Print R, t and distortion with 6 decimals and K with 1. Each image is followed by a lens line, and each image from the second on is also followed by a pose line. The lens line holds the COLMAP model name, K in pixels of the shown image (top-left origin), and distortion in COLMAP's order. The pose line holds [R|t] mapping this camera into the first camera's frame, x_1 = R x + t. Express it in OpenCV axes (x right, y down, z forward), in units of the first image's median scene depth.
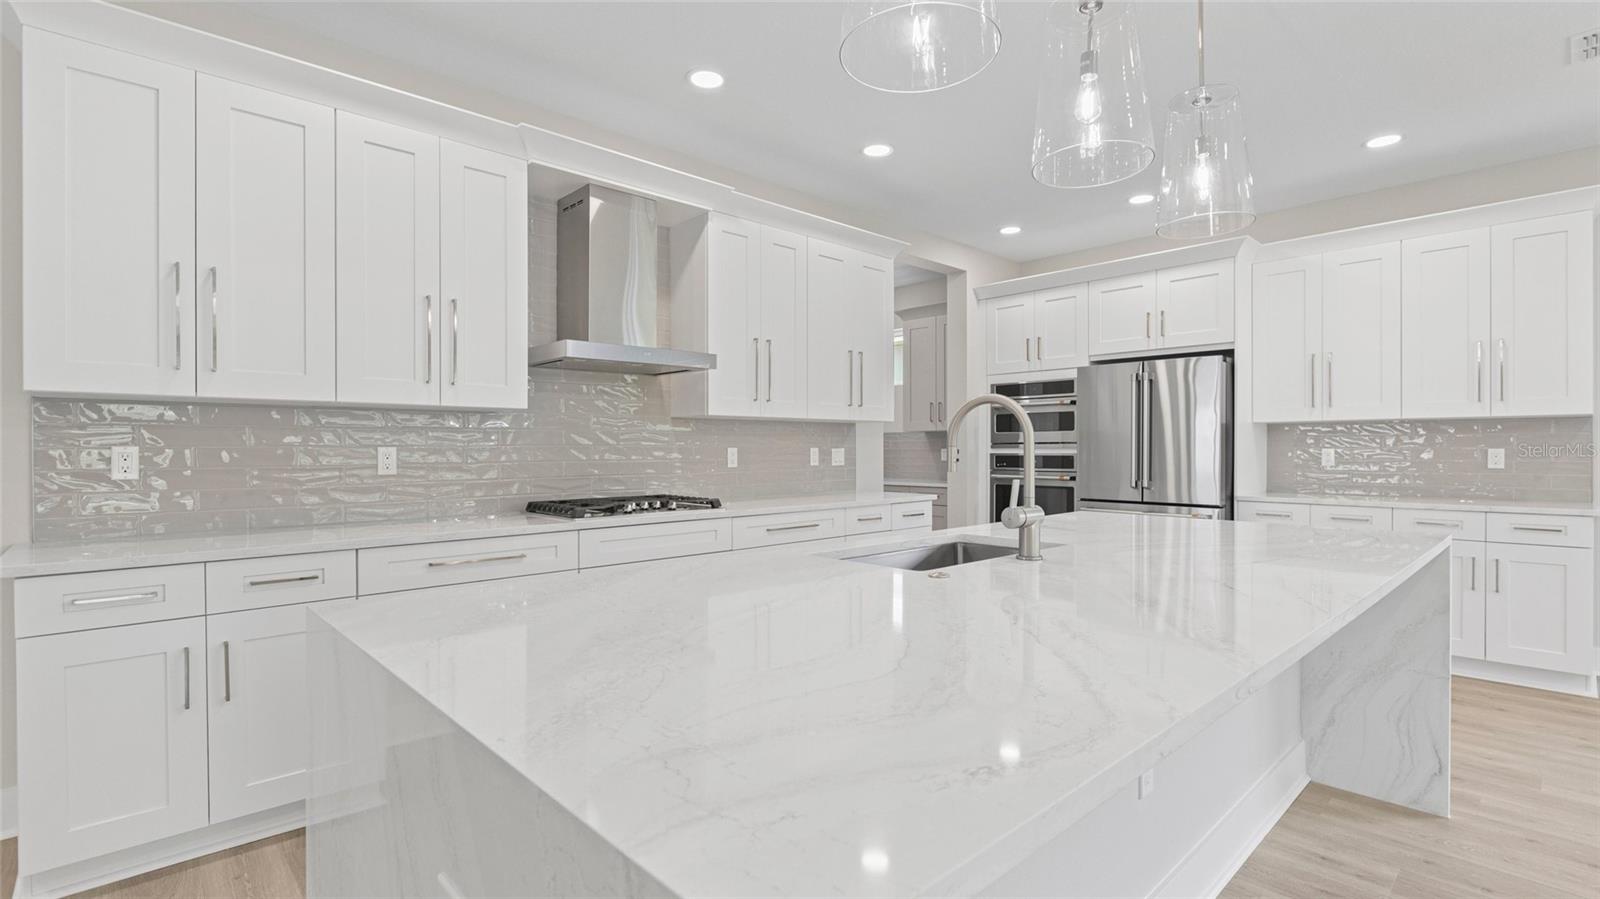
lens RADIAL K [[739.7, 0, 804.1], [0, 739.7, 447.0], [0, 0, 1]] dist [-0.000863, 0.000213]
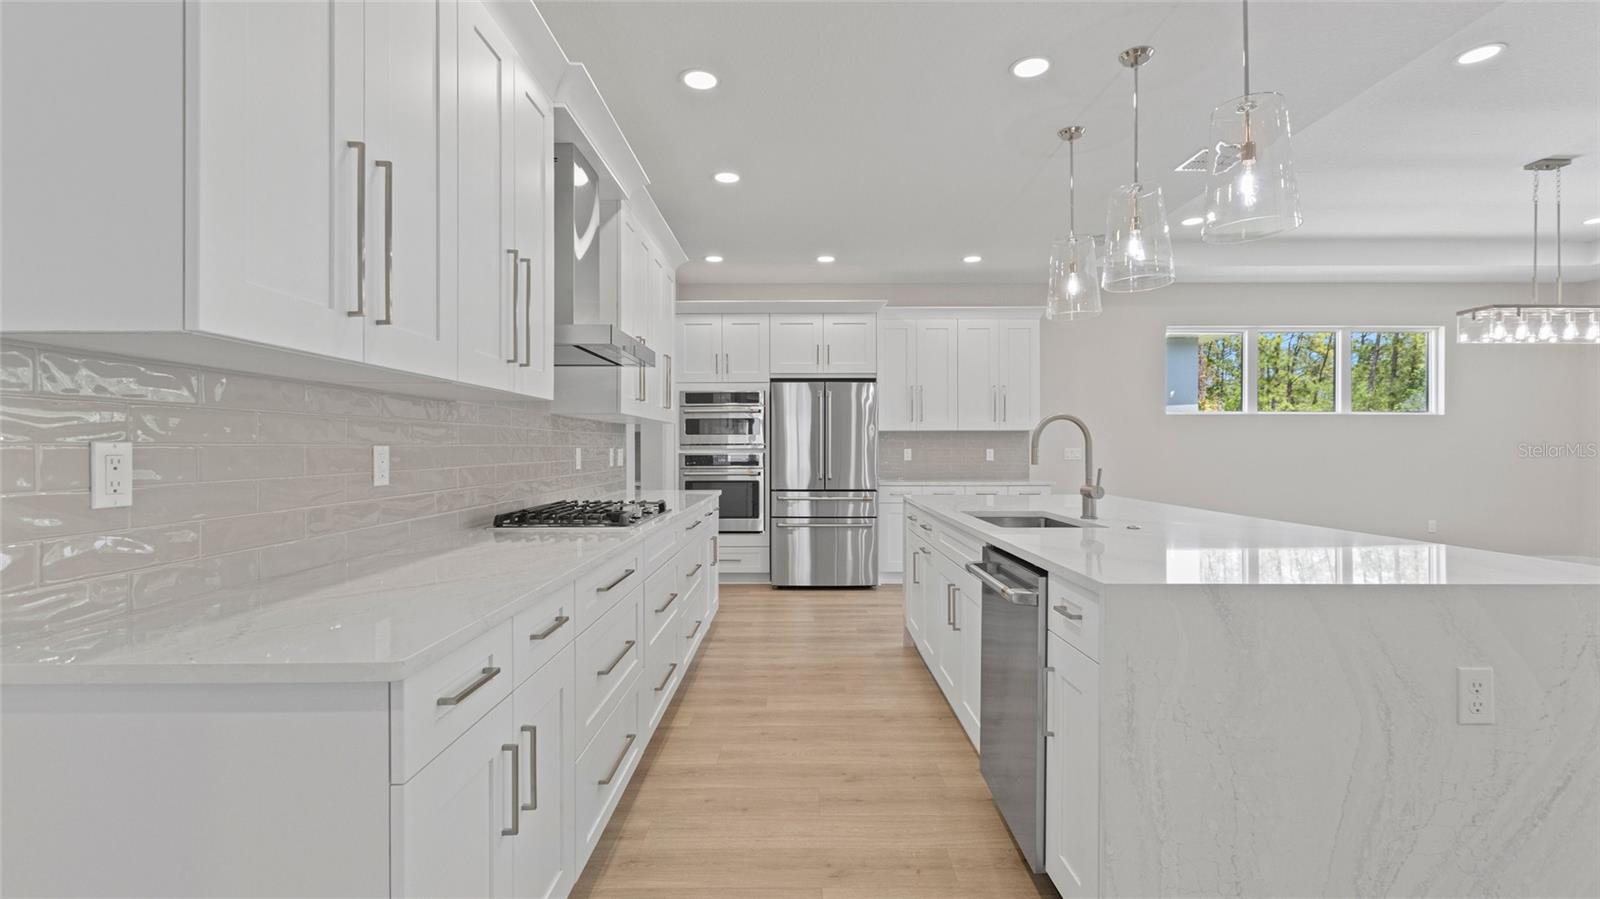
lens RADIAL K [[717.5, 0, 803.6], [0, 717.5, 452.4], [0, 0, 1]] dist [0.000483, -0.000624]
pose [[0.687695, -0.002798, 0.725994, -0.572934], [-0.002008, 0.999981, 0.005755, 0.000617], [-0.725997, -0.005415, 0.687677, 0.176231]]
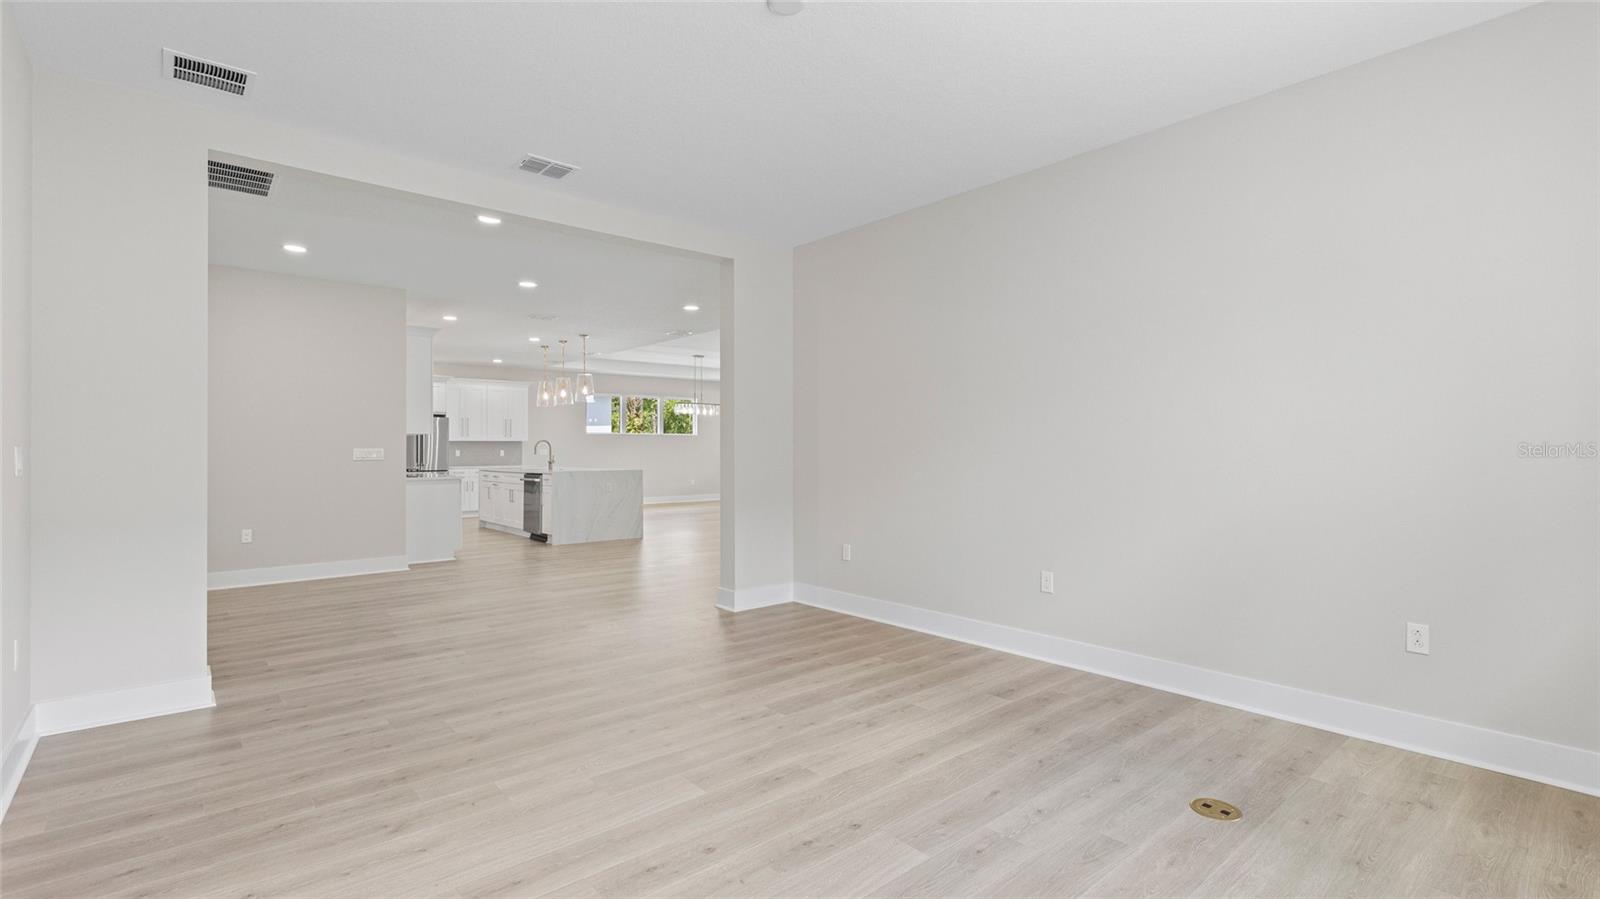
lens RADIAL K [[717.5, 0, 803.6], [0, 717.5, 452.4], [0, 0, 1]] dist [0.000483, -0.000624]
pose [[0.043846, -0.004177, 0.999030, -2.332501], [-0.002941, 0.999986, 0.004310, -0.006505], [-0.999034, -0.003127, 0.043833, -0.535034]]
